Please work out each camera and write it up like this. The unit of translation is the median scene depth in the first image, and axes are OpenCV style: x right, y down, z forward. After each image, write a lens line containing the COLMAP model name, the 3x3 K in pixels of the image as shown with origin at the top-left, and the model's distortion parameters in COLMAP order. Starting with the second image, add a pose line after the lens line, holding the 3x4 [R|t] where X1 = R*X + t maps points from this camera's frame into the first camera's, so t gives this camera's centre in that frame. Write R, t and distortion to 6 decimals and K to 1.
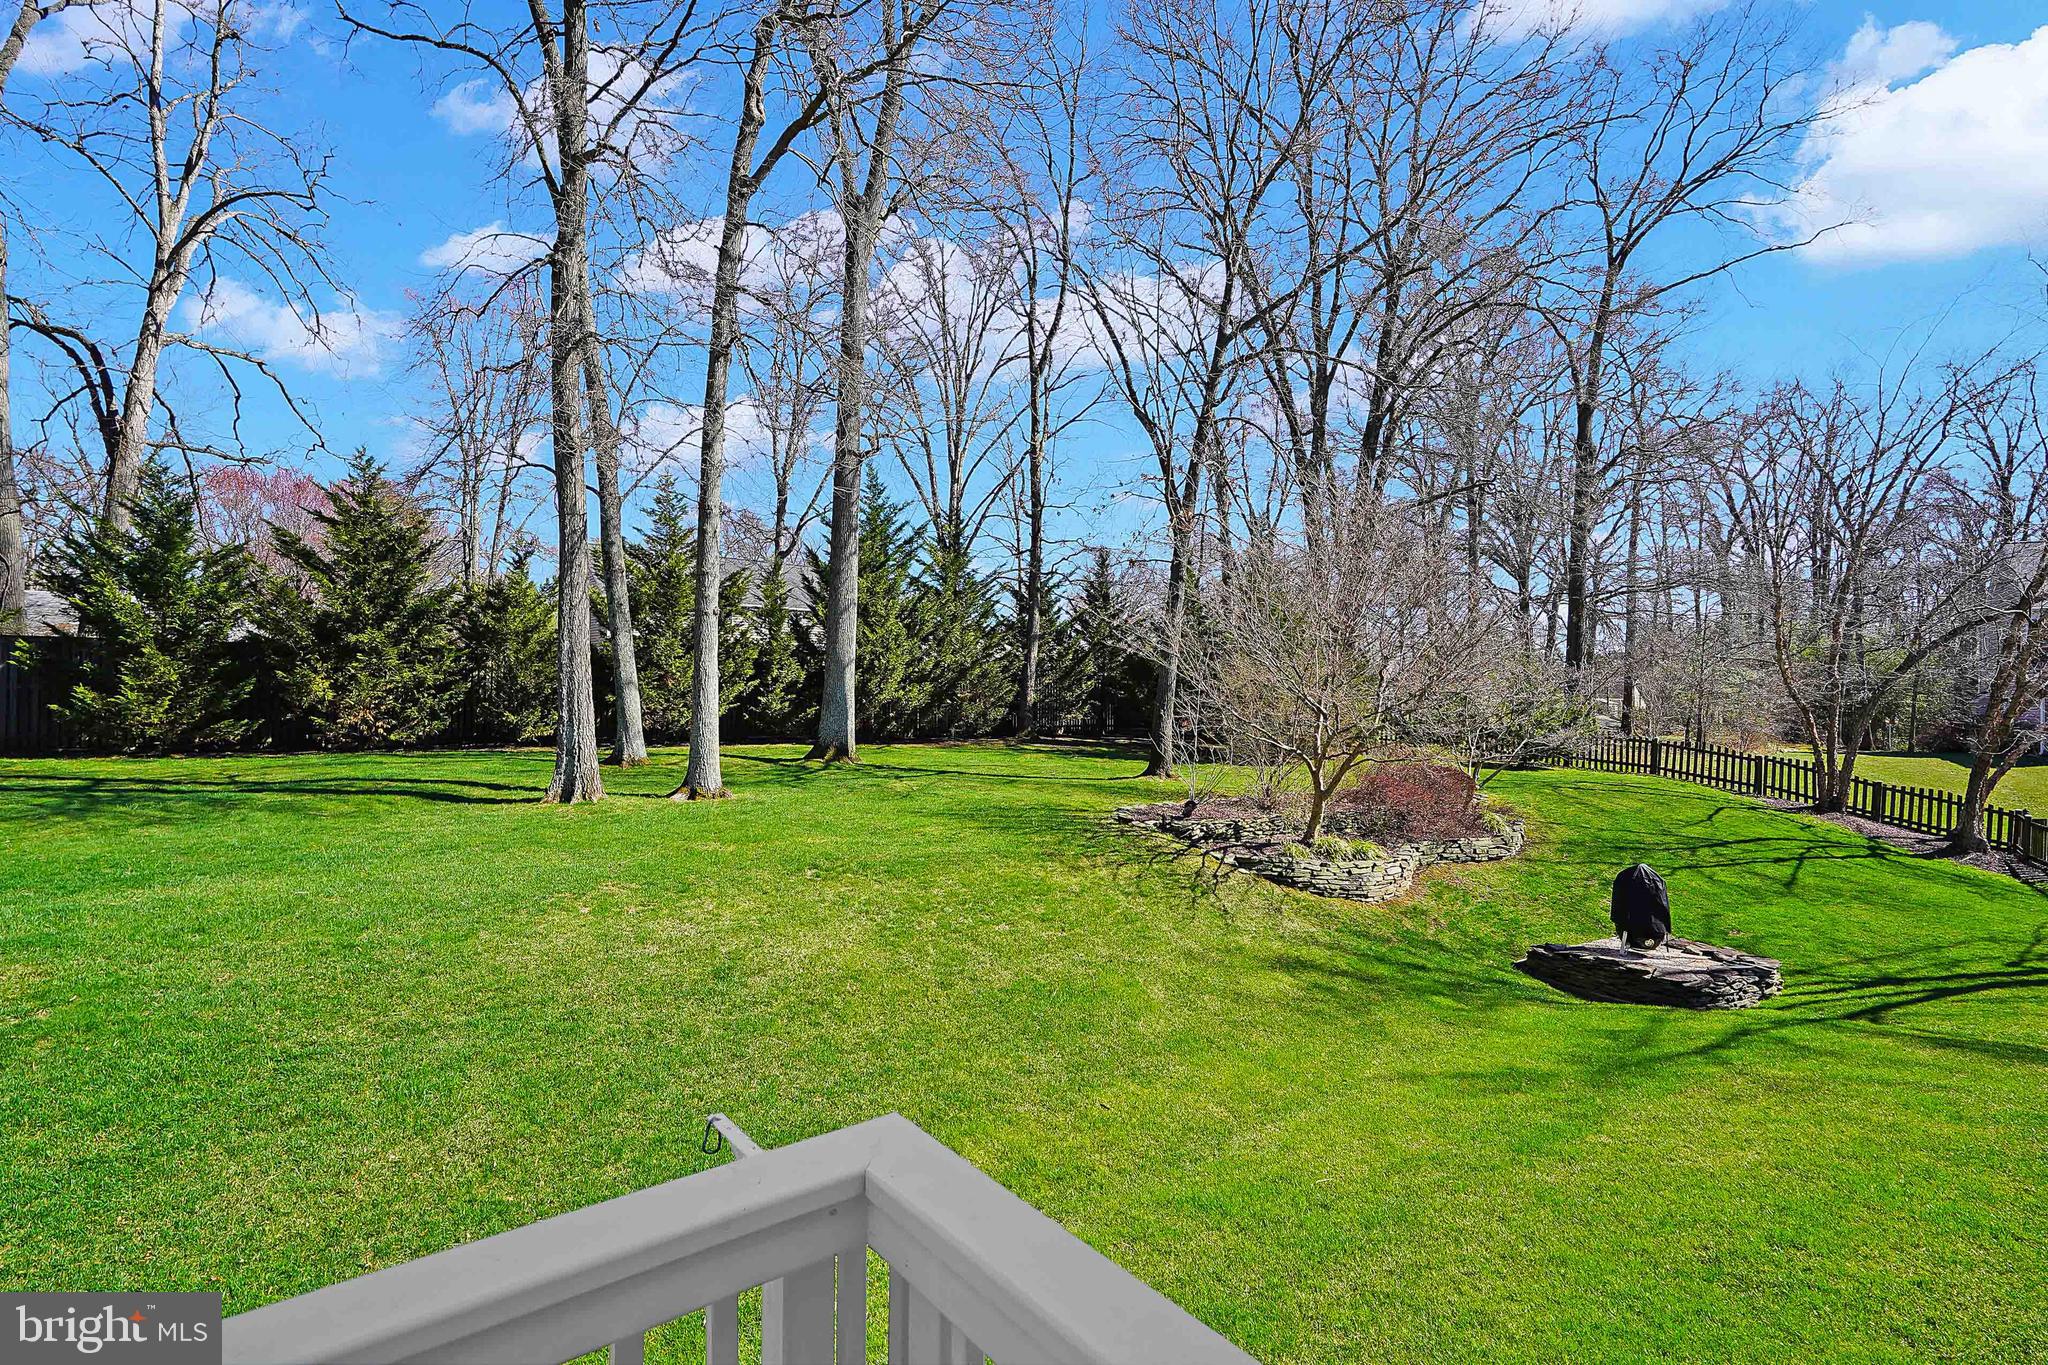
lens RADIAL K [[940.3, 0, 1025.8], [0, 940.3, 718.7], [0, 0, 1]] dist [-0.001326, 0.000898]
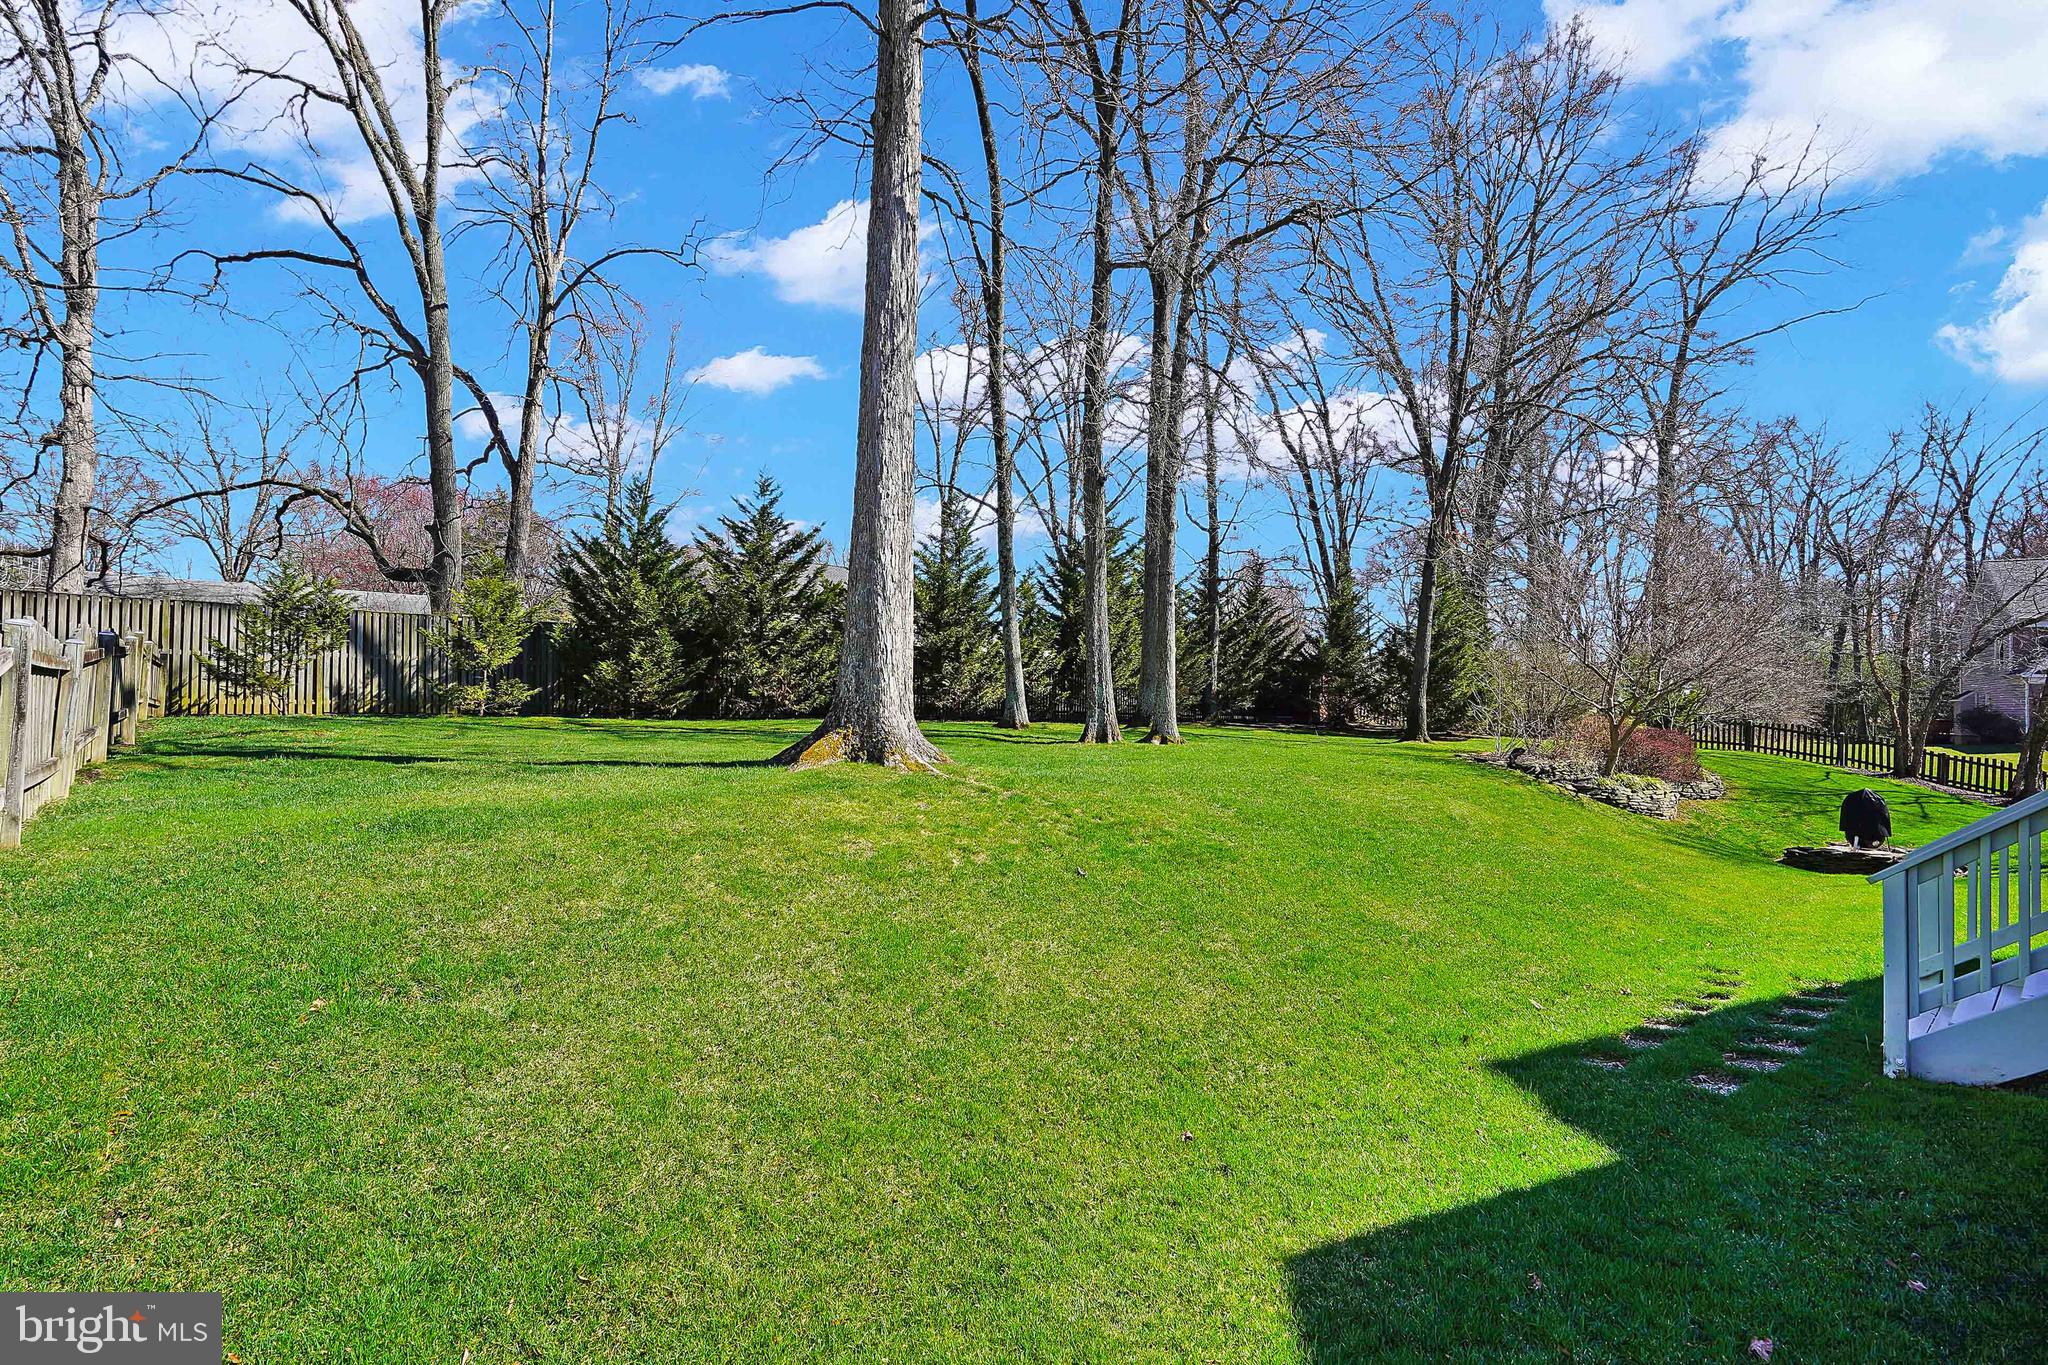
lens RADIAL K [[940.3, 0, 1025.8], [0, 940.3, 718.7], [0, 0, 1]] dist [-0.001326, 0.000898]
pose [[0.999101, 0.000537, 0.042399, -0.497040], [-0.000022, 0.999926, -0.012164, 0.054156], [-0.042402, 0.012152, 0.999027, -0.256611]]
